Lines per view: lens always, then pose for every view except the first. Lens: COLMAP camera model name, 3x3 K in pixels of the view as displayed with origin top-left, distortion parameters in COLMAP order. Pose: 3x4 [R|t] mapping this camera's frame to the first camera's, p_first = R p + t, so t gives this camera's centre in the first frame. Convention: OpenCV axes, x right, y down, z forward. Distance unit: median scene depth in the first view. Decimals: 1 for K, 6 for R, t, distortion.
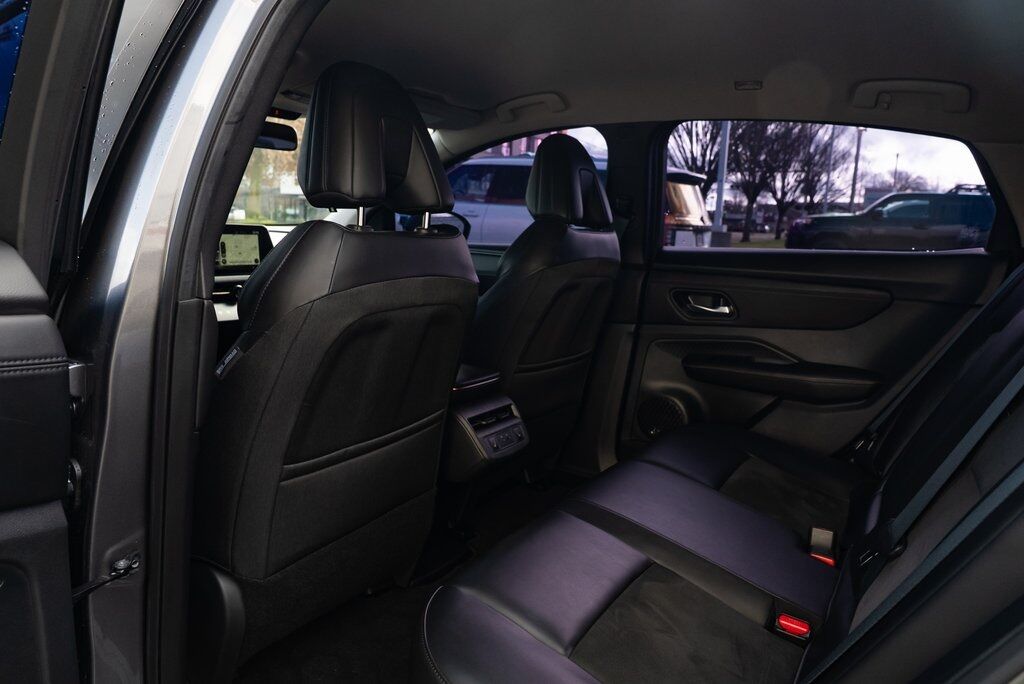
lens RADIAL K [[698.1, 0, 510.3], [0, 698.1, 345.9], [0, 0, 1]] dist [-0.029144, 0.015979]
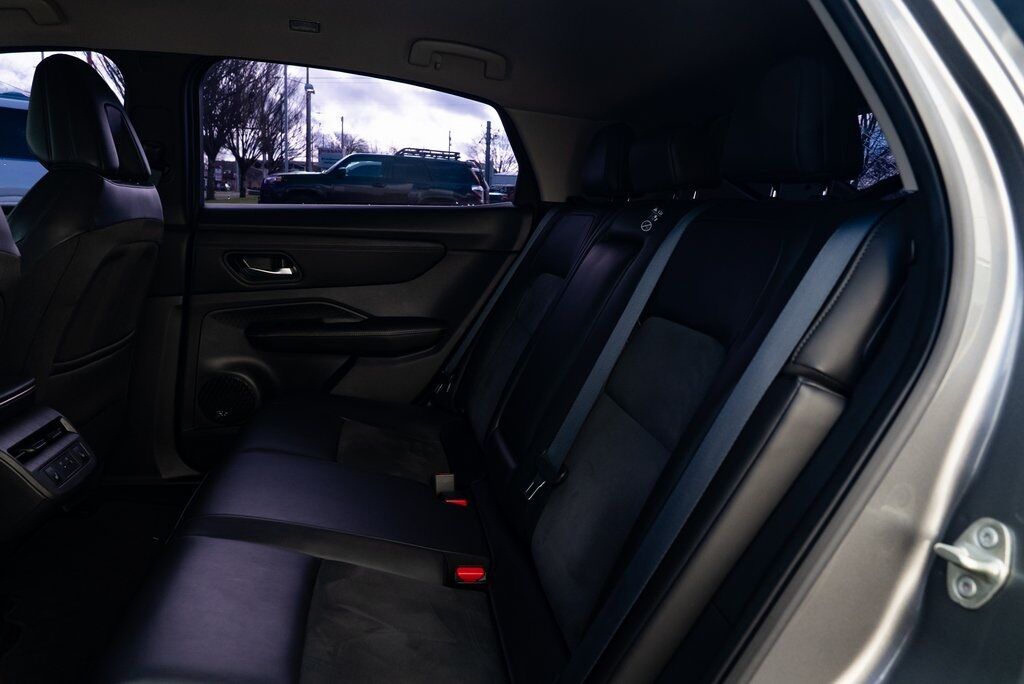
lens RADIAL K [[698.1, 0, 512.0], [0, 698.1, 341.6], [0, 0, 1]] dist [-0.029144, 0.015979]
pose [[0.742459, -0.135485, 0.656048, -0.097593], [0.101188, 0.990779, 0.090097, -0.012582], [-0.662205, -0.000509, 0.749322, 0.106494]]
